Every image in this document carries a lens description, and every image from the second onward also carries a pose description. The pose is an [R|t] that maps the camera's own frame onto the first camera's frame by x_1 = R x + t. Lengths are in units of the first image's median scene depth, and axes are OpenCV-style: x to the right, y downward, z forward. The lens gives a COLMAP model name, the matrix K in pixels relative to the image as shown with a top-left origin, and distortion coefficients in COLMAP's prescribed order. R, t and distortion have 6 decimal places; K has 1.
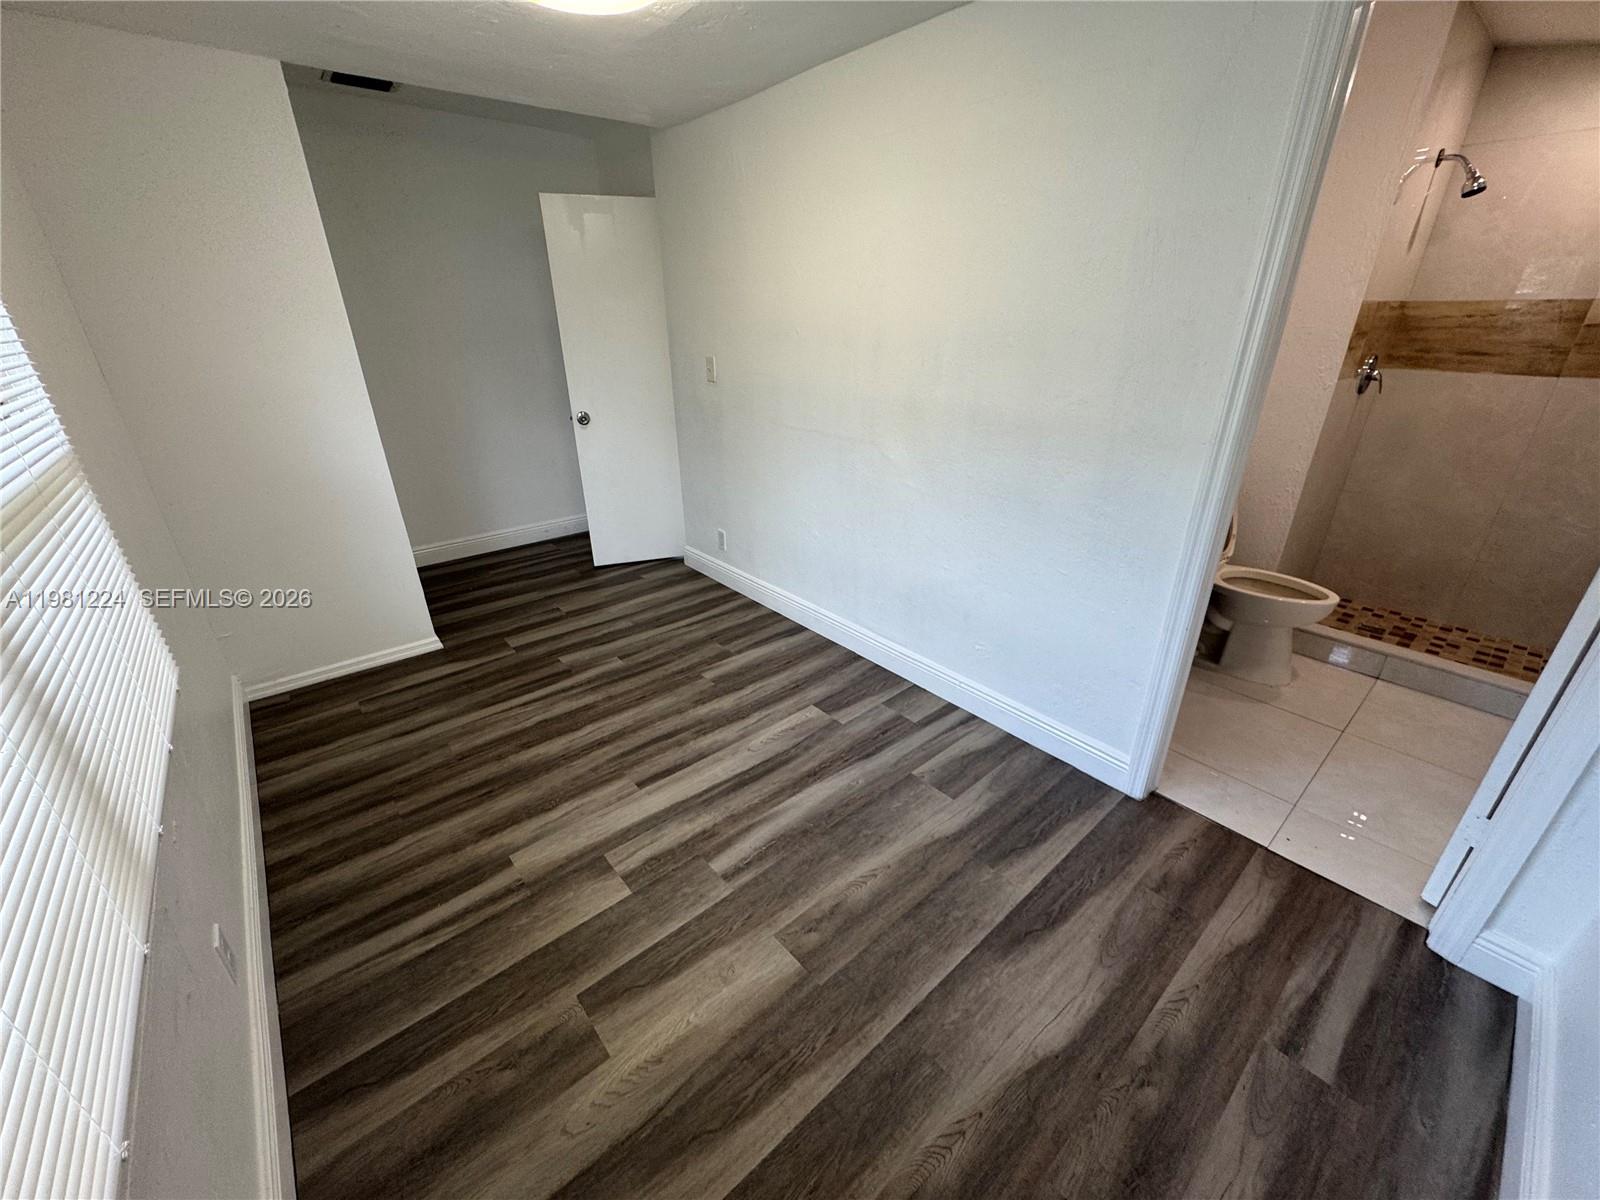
lens RADIAL K [[635.7, 0, 803.6], [0, 635.7, 606.0], [0, 0, 1]] dist [-0.000612, -0.000101]
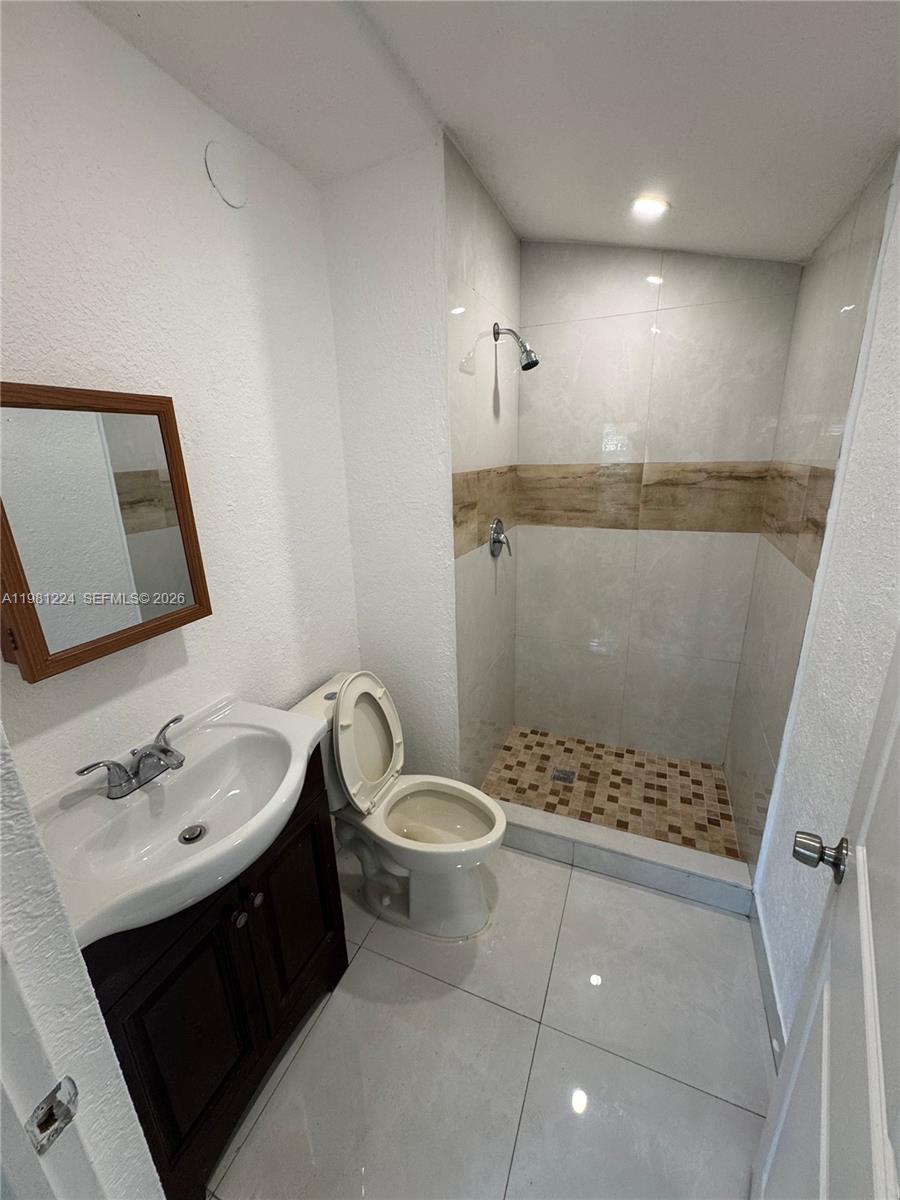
lens RADIAL K [[476.8, 0, 449.3], [0, 476.8, 598.9], [0, 0, 1]] dist [-0.000612, -0.000101]
pose [[0.893666, -0.146355, 0.424196, 0.483882], [0.203199, 0.974829, -0.091752, -0.214240], [-0.400090, 0.168192, 0.900910, 0.371951]]
